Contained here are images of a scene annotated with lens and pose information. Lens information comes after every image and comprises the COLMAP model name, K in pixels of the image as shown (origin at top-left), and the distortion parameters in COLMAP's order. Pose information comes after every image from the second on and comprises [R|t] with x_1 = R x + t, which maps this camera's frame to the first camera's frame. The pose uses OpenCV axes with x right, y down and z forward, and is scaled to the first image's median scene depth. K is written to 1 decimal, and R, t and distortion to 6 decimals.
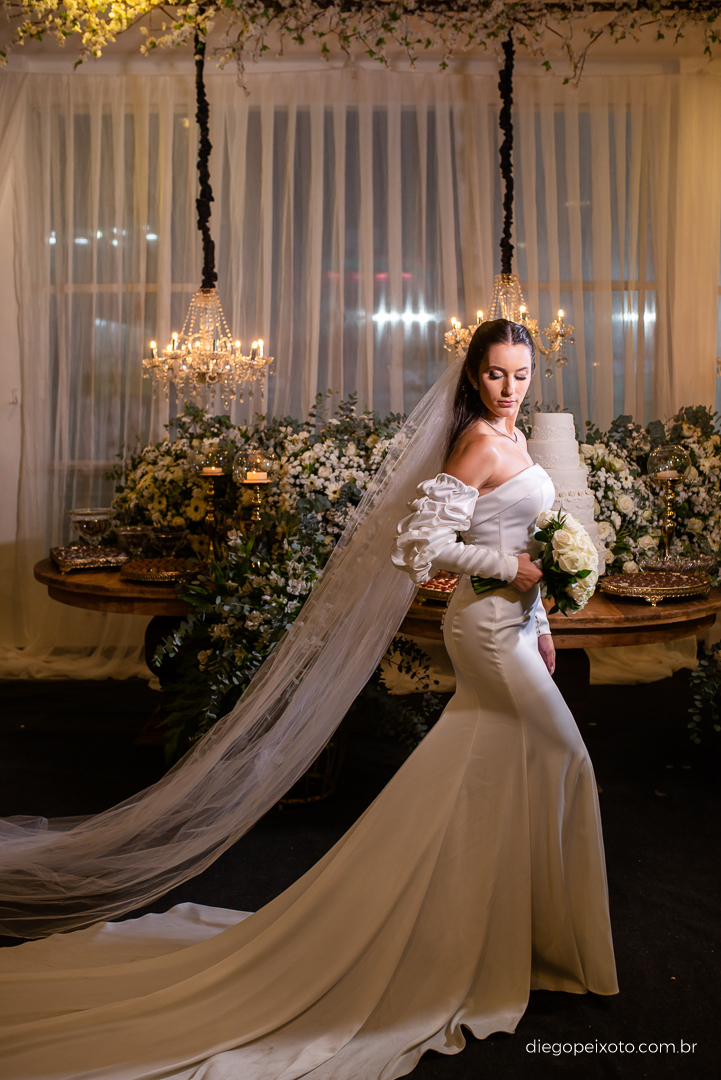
lens RADIAL K [[1123.7, 0, 361.8], [0, 1123.7, 538.1], [0, 0, 1]] dist [-0.020868, 0.000000]
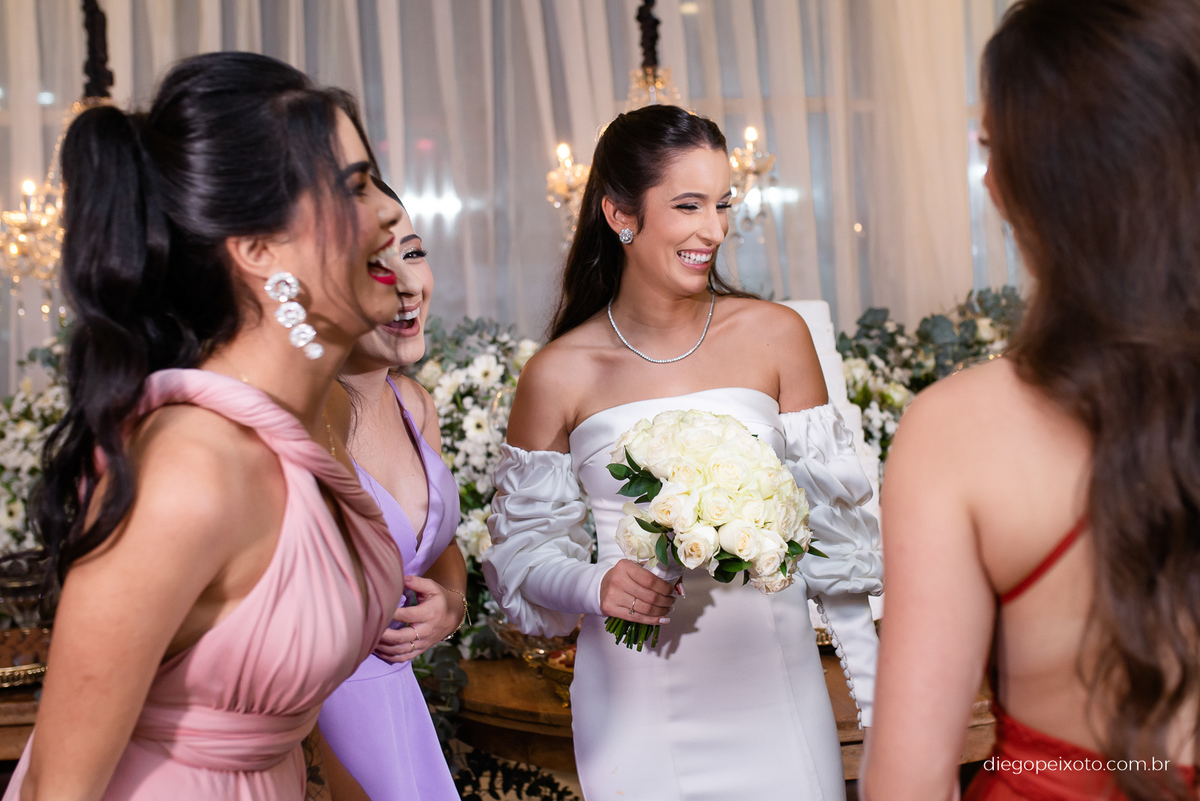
lens RADIAL K [[1248.5, 0, 593.8], [0, 1248.5, 402.2], [0, 0, 1]] dist [-0.020868, 0.000000]
pose [[0.979700, -0.049079, 0.194368, -0.029994], [0.061986, 0.996218, -0.060887, -0.032712], [-0.190645, 0.071699, 0.979037, 0.415420]]
